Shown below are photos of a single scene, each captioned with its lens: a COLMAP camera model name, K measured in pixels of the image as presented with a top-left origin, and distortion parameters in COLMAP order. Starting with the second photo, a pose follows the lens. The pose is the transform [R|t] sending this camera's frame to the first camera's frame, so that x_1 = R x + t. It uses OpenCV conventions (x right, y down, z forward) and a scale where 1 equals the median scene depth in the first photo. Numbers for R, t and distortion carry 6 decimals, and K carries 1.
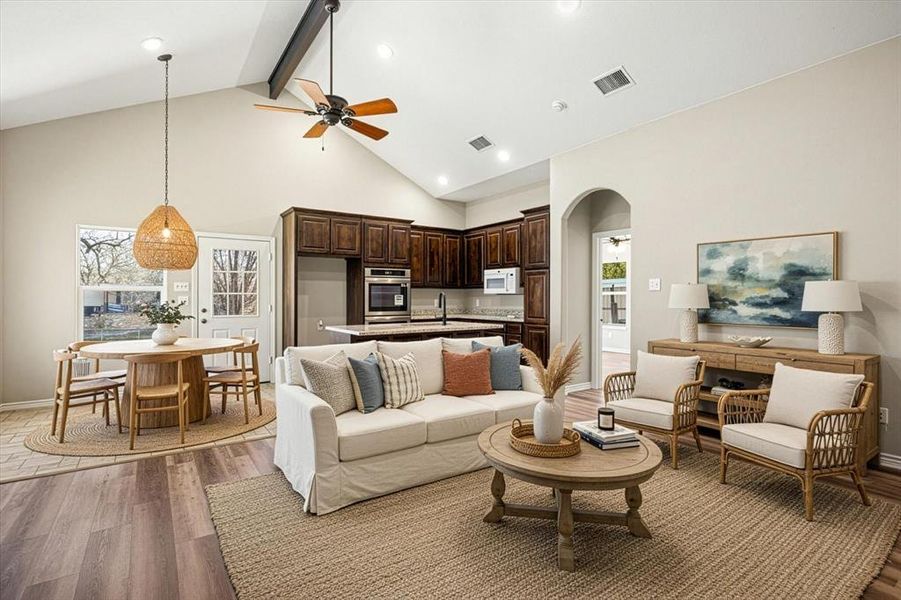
lens RADIAL K [[431.9, 0, 452.2], [0, 431.9, 297.7], [0, 0, 1]] dist [0.001856, 0.002314]
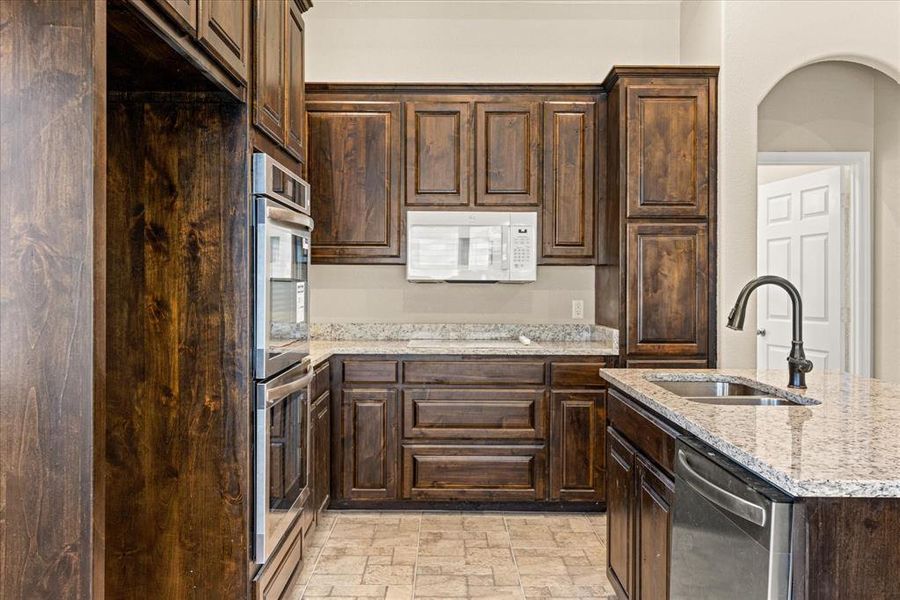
lens RADIAL K [[737.9, 0, 449.1], [0, 737.9, 292.9], [0, 0, 1]] dist [0.018031, 0.004504]
pose [[0.564659, -0.005555, 0.825305, -0.427613], [-0.001566, 0.999968, 0.007803, -0.003282], [-0.825323, -0.005698, 0.564633, 0.680931]]
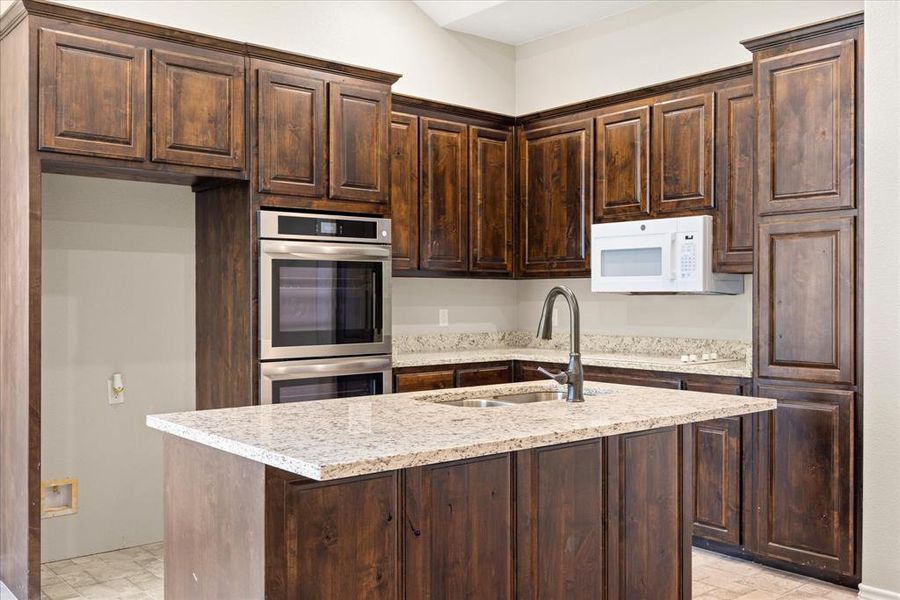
lens RADIAL K [[852.6, 0, 452.4], [0, 852.6, 304.6], [0, 0, 1]] dist [0.007223, 0.000000]
pose [[0.994914, -0.001673, 0.100709, -0.118056], [0.001372, 0.999994, 0.003063, -0.000976], [-0.100714, -0.002909, 0.994911, 0.336030]]
